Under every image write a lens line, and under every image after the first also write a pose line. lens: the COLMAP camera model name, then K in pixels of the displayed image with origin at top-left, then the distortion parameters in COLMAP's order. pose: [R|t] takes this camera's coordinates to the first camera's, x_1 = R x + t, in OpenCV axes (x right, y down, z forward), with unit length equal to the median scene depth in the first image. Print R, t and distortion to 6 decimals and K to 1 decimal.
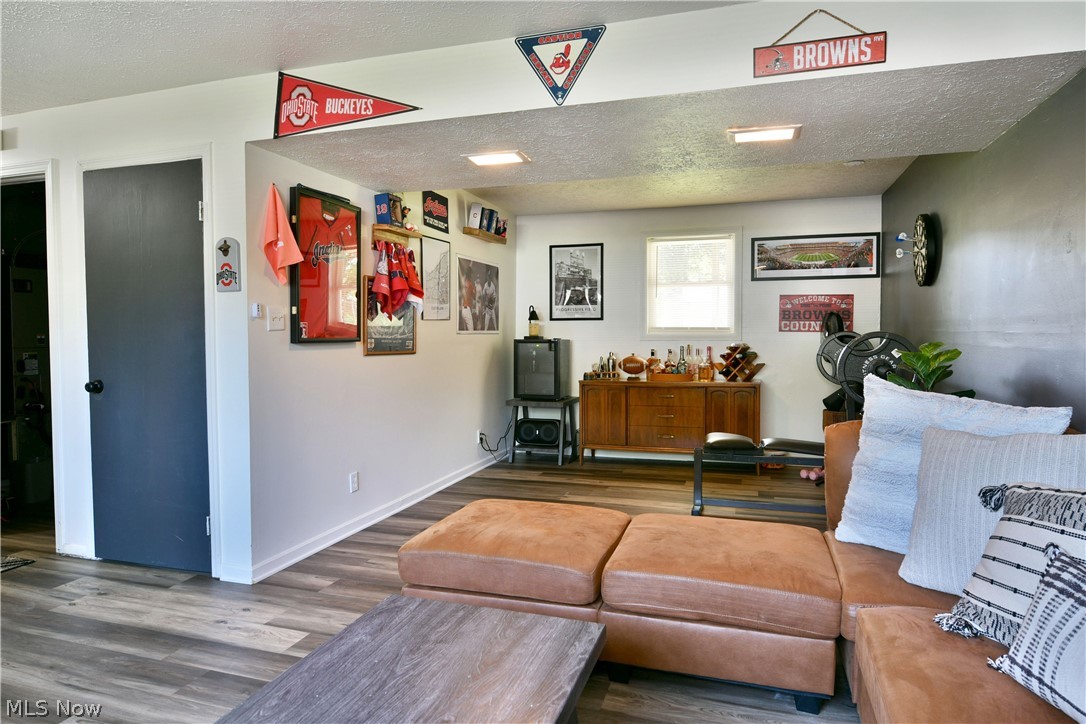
lens RADIAL K [[661.8, 0, 538.8], [0, 661.8, 349.8], [0, 0, 1]] dist [-0.013229, 0.001054]
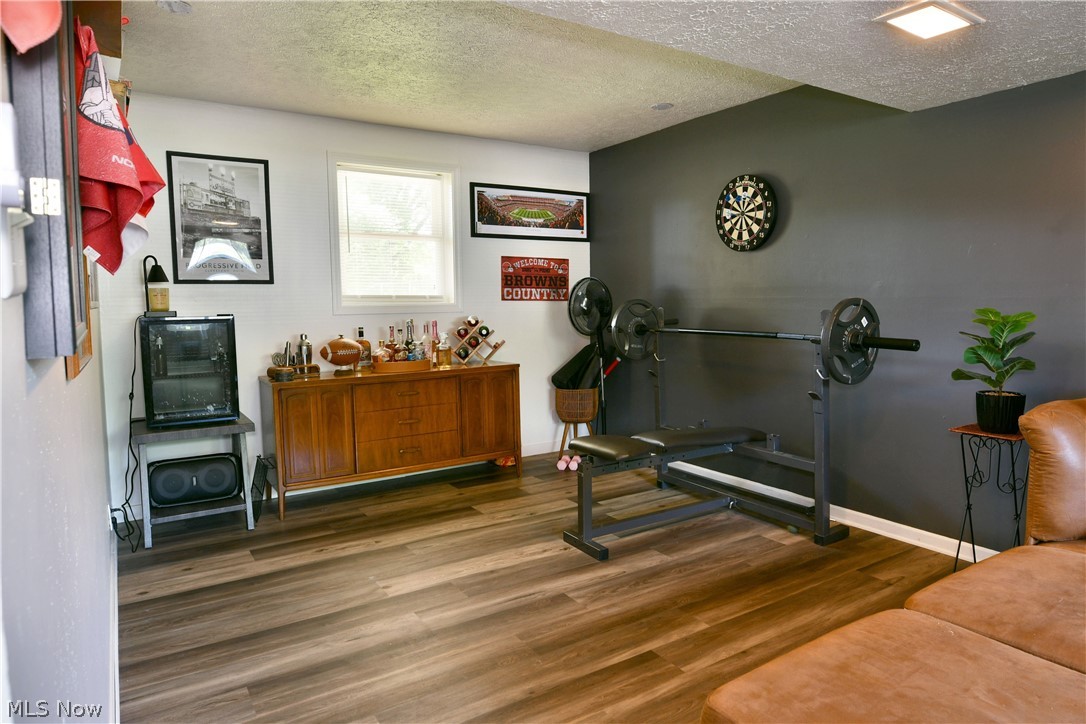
lens RADIAL K [[661.8, 0, 538.8], [0, 661.8, 349.8], [0, 0, 1]] dist [-0.013229, 0.001054]
pose [[0.635913, -0.061765, 0.769285, -0.249471], [0.028454, 0.997991, 0.056606, -0.011505], [-0.771236, -0.014107, 0.636393, 0.435257]]
